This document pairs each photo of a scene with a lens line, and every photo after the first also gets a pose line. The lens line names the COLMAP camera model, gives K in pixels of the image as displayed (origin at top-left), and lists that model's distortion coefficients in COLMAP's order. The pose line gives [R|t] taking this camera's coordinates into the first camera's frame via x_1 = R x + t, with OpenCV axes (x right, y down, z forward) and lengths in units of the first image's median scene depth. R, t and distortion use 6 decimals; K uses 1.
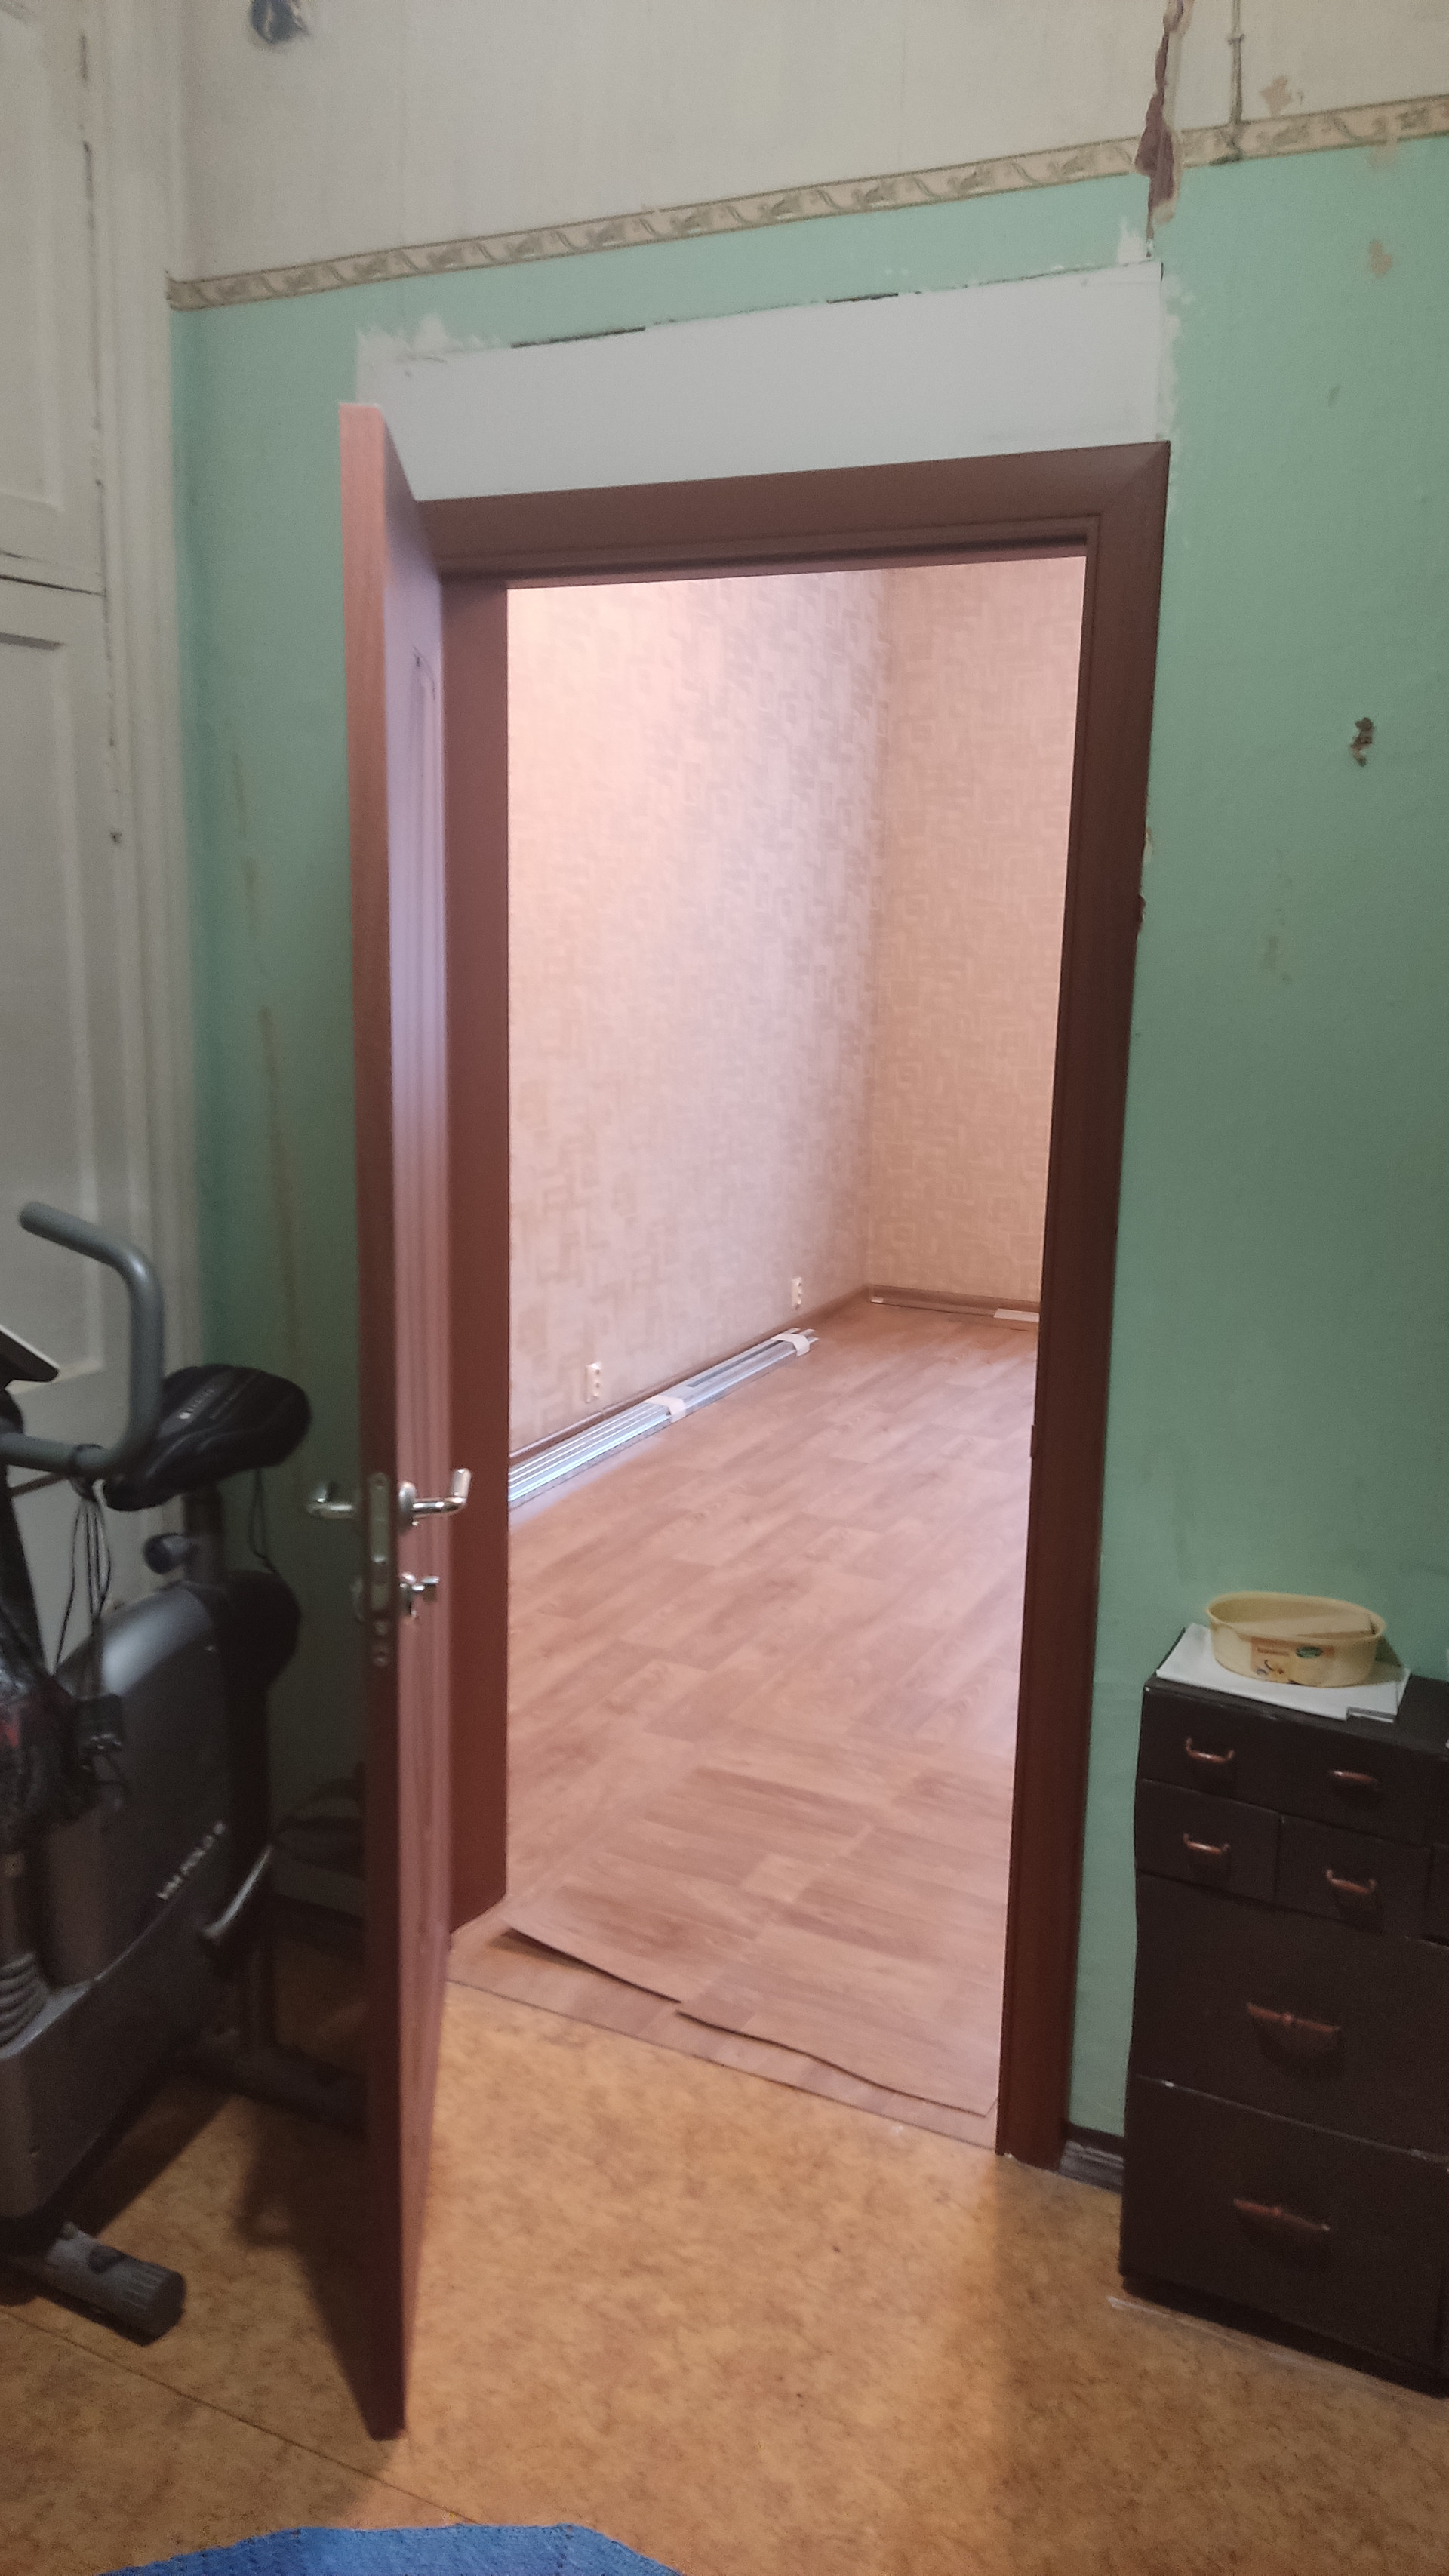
lens RADIAL K [[1919.3, 0, 716.9], [0, 1919.3, 1277.2], [0, 0, 1]] dist [0.060616, -0.081443]
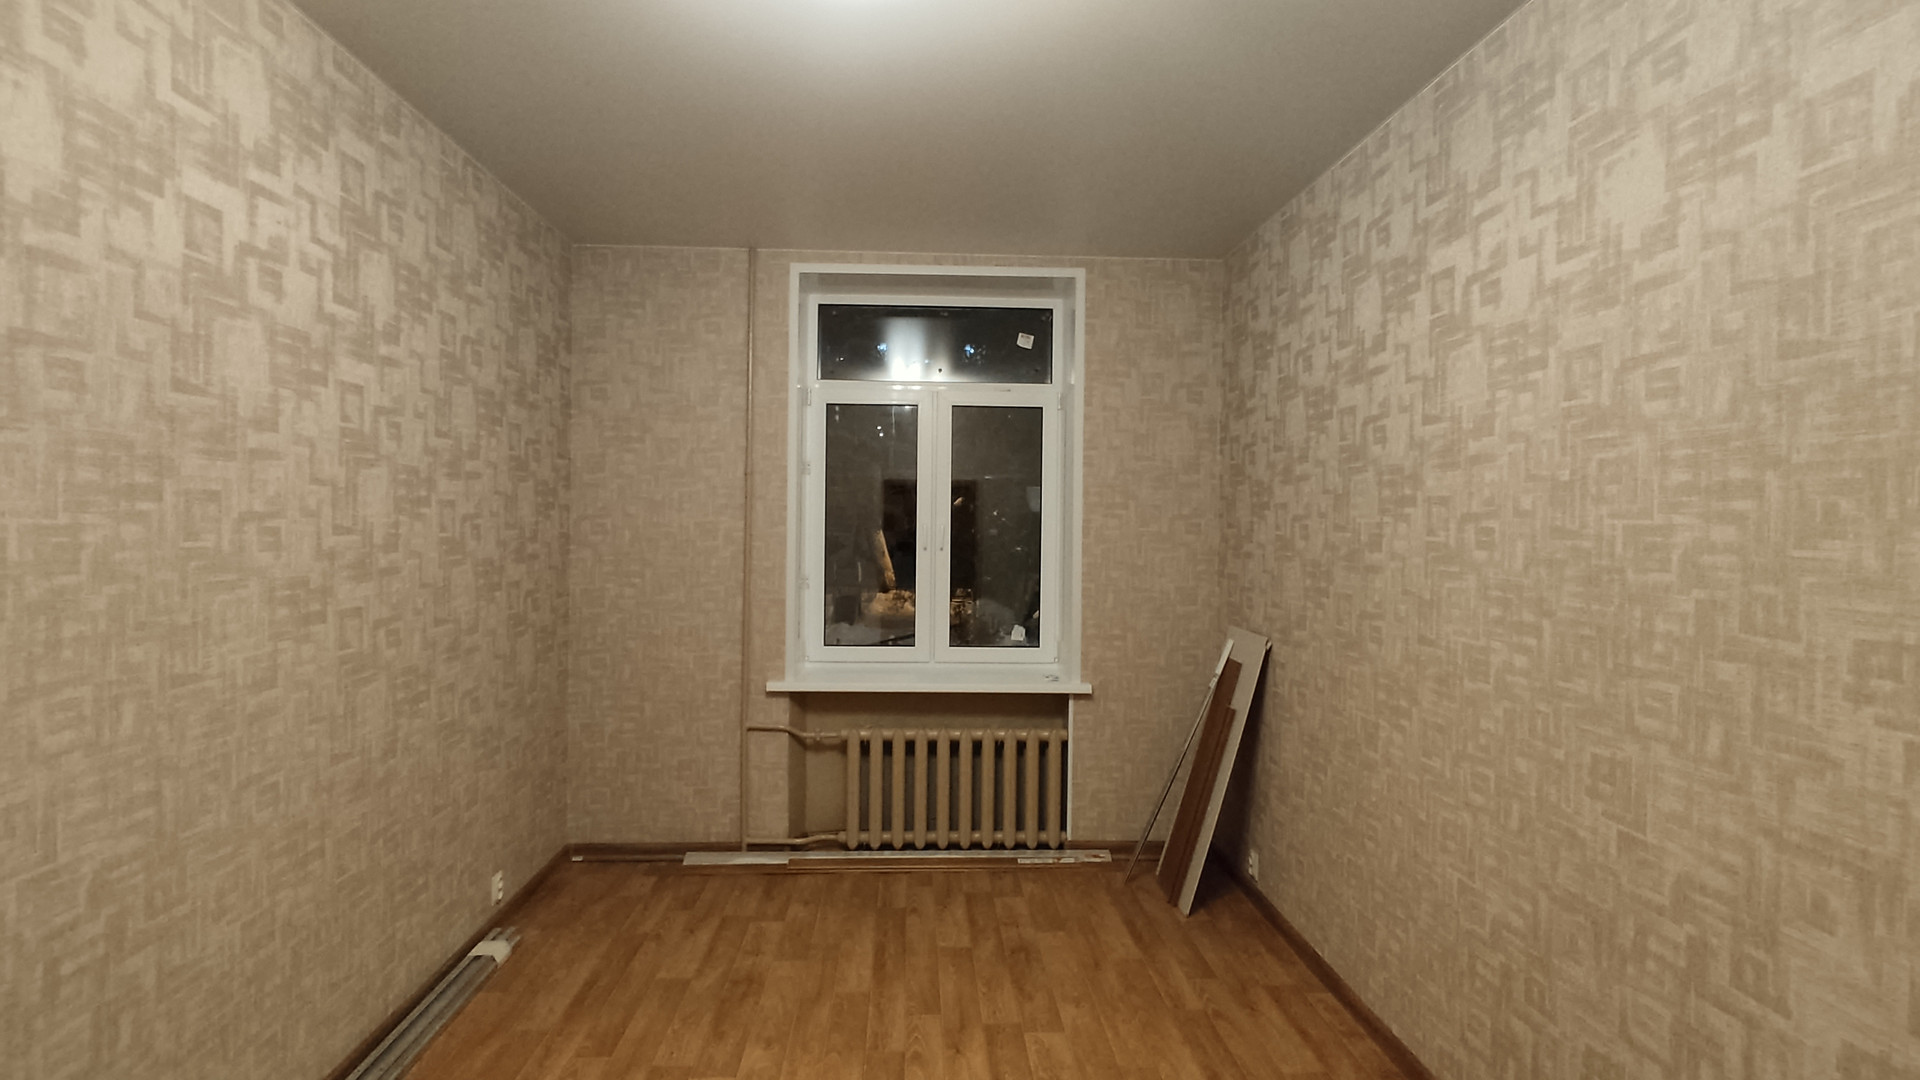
lens RADIAL K [[886.1, 0, 962.4], [0, 886.1, 532.1], [0, 0, 1]] dist [-0.005648, 0.002724]
pose [[0.871316, -0.015203, 0.490487, 0.028226], [0.102438, 0.983135, -0.151501, -0.082386], [-0.479911, 0.182250, 0.858178, 0.411657]]
